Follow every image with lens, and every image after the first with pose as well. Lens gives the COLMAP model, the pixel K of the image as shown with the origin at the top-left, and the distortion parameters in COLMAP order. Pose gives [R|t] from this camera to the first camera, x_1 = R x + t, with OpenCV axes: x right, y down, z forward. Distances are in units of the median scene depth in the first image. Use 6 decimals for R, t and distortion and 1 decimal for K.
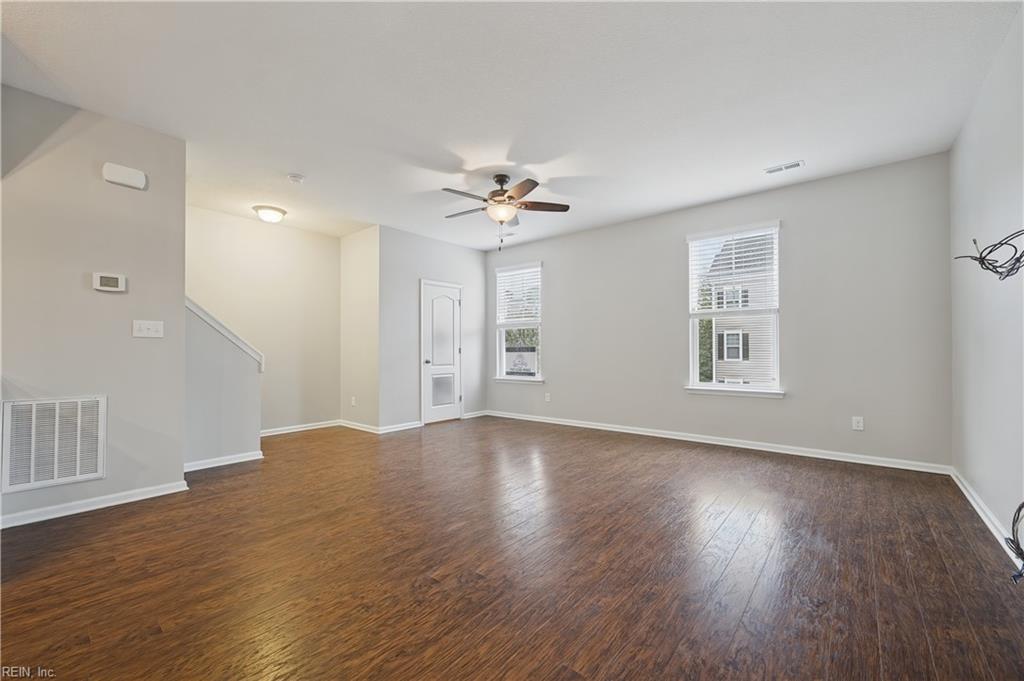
lens RADIAL K [[408.9, 0, 510.8], [0, 408.9, 344.9], [0, 0, 1]] dist [-0.002436, -0.000455]
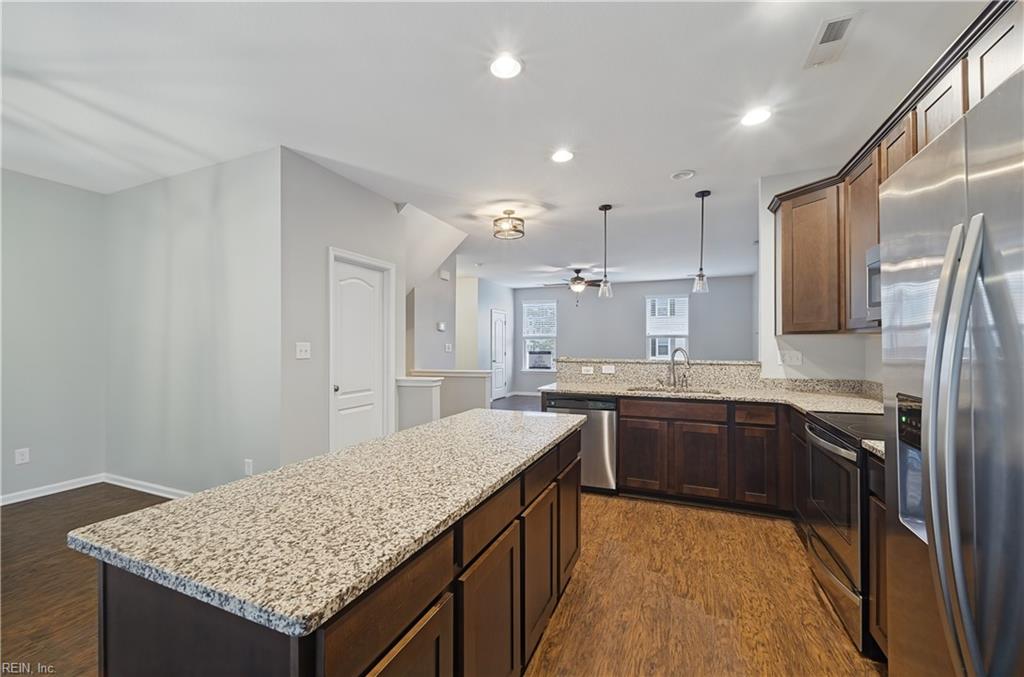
lens RADIAL K [[408.9, 0, 513.5], [0, 408.9, 343.0], [0, 0, 1]] dist [-0.002436, -0.000455]
pose [[0.955572, 0.003741, 0.294736, -0.667977], [-0.006217, 0.999953, 0.007466, -0.046040], [-0.294694, -0.008967, 0.955550, -0.610745]]
